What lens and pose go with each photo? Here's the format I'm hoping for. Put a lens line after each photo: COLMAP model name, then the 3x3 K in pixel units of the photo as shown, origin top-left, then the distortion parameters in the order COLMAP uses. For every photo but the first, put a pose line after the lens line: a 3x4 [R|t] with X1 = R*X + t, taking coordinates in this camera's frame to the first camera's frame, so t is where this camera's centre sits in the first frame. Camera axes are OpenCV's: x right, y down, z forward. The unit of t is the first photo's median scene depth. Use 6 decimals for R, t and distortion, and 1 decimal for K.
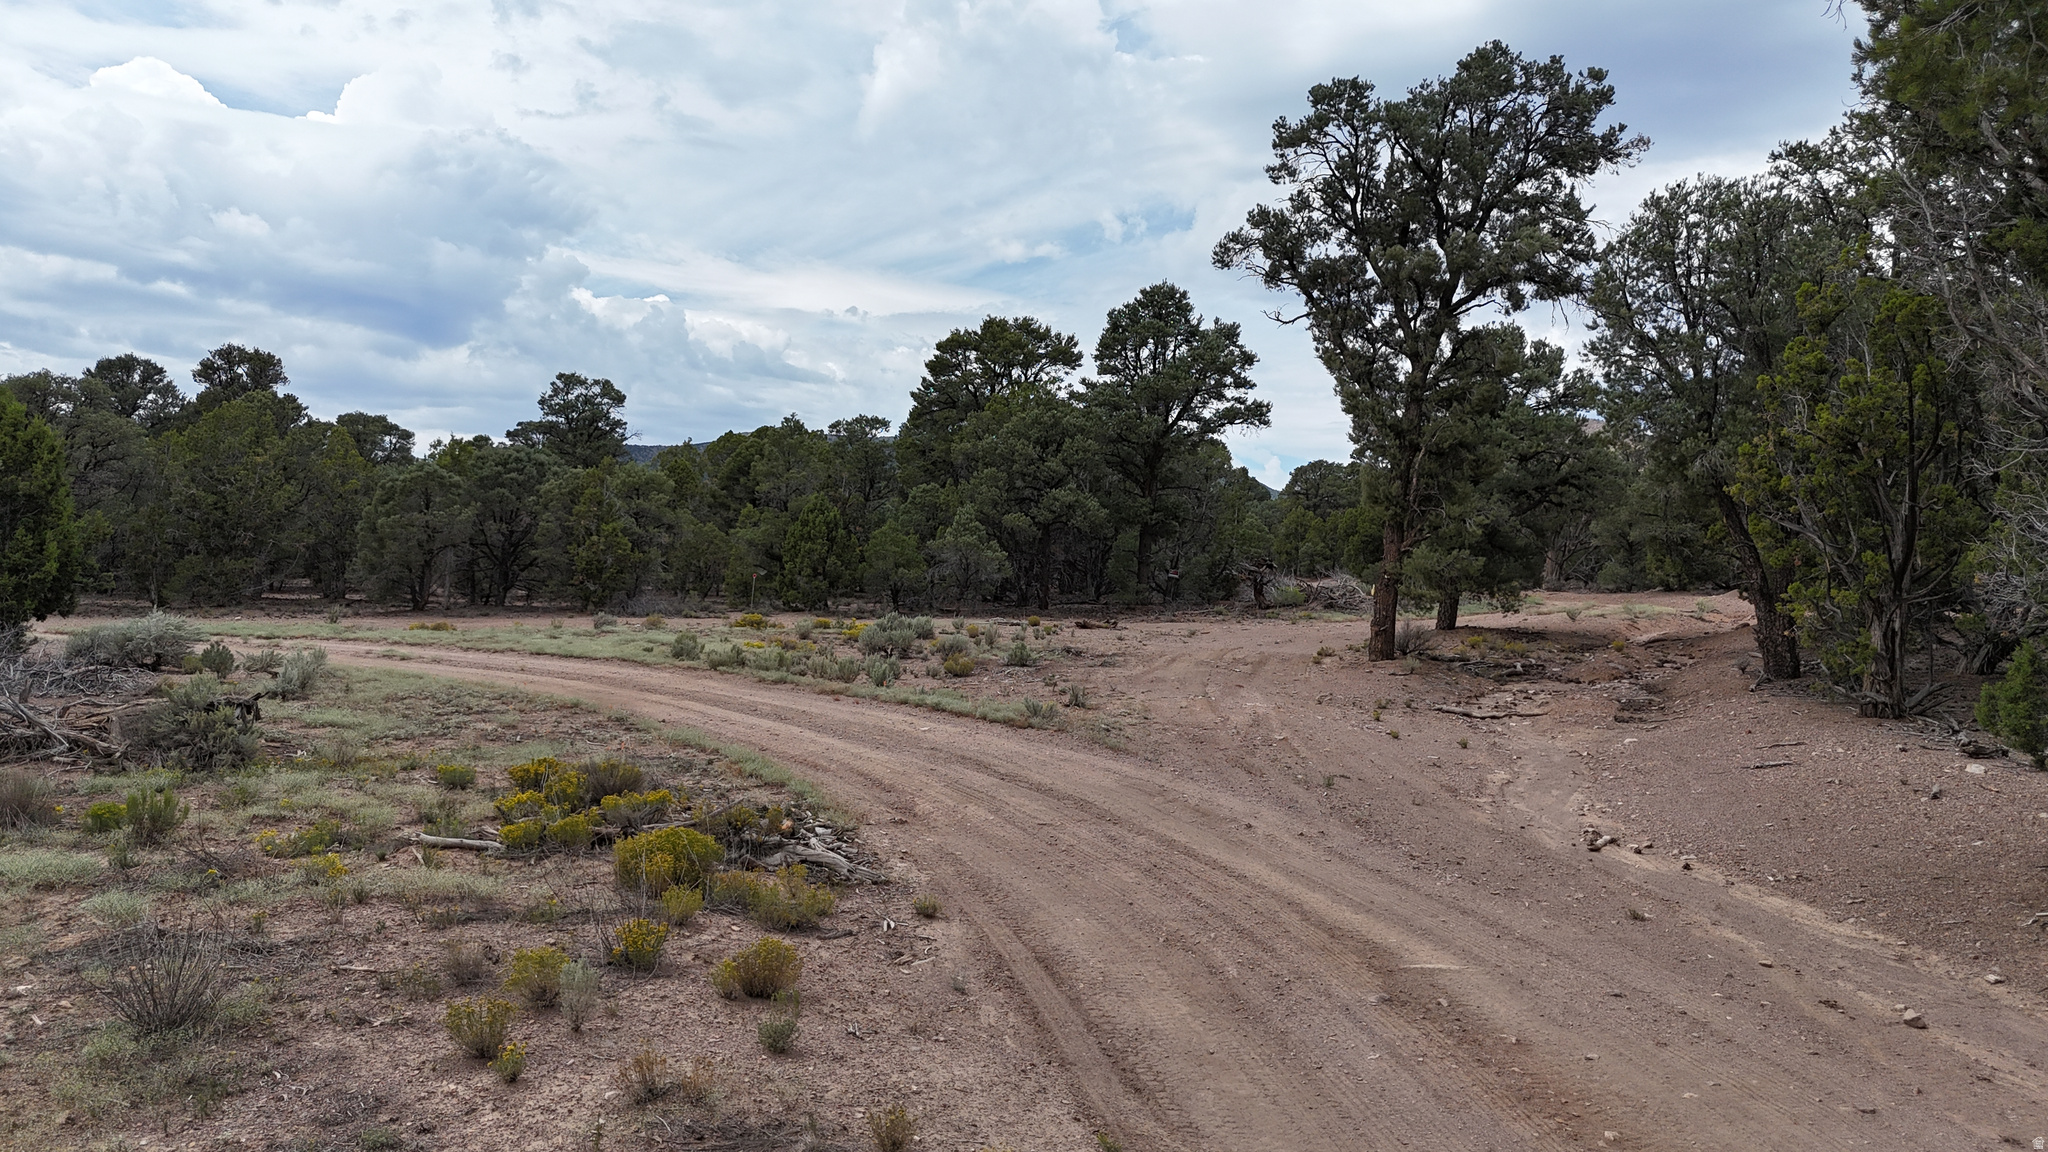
lens RADIAL K [[1449.7, 0, 1023.3], [0, 1449.7, 578.1], [0, 0, 1]] dist [0.002342, -0.009927]
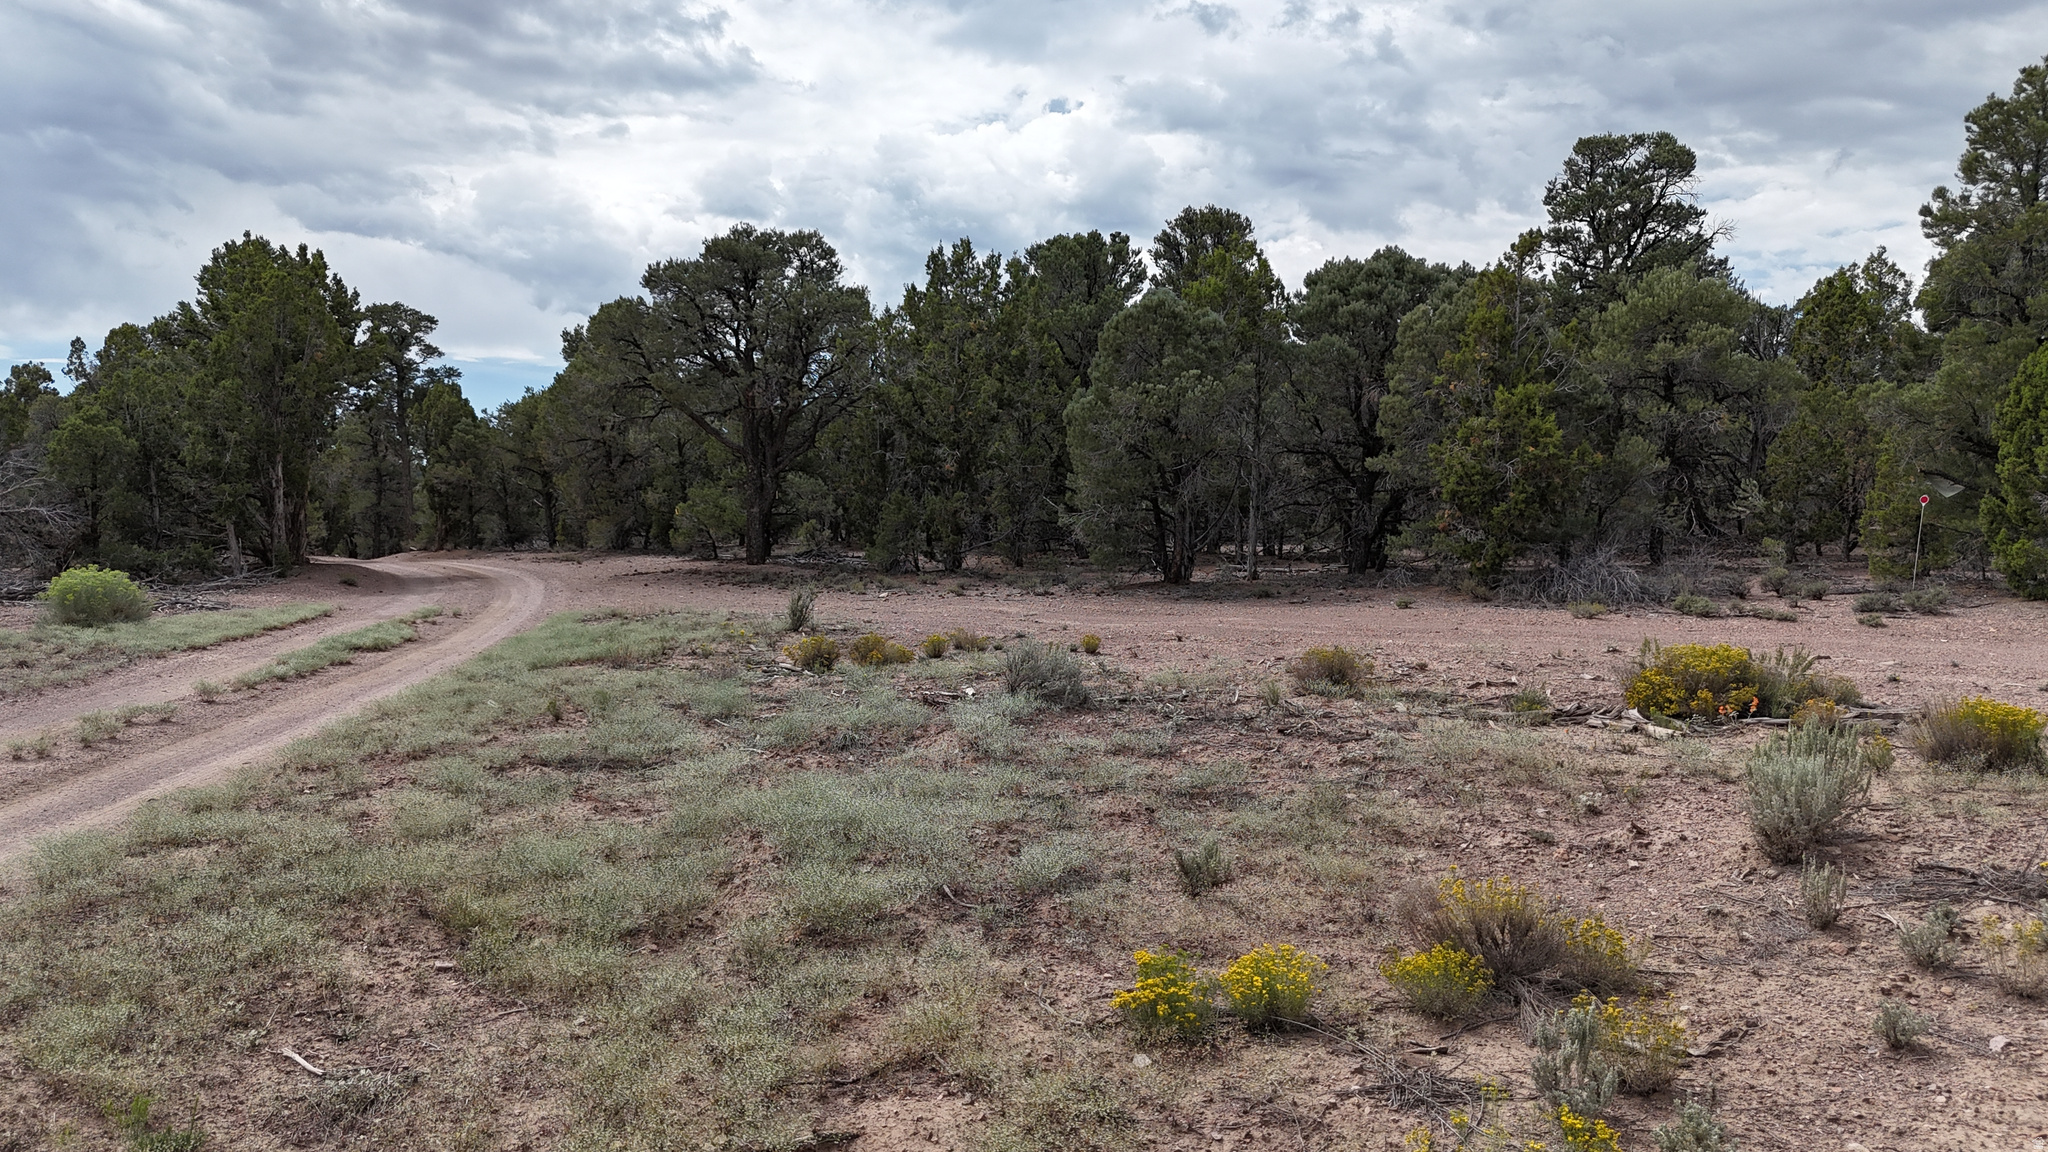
lens RADIAL K [[1449.7, 0, 1027.0], [0, 1449.7, 573.2], [0, 0, 1]] dist [0.002342, -0.009927]
pose [[0.665044, 0.013730, -0.746678, -0.053891], [0.015452, 0.999364, 0.032139, 0.001530], [0.746645, -0.032912, 0.664408, 0.536137]]
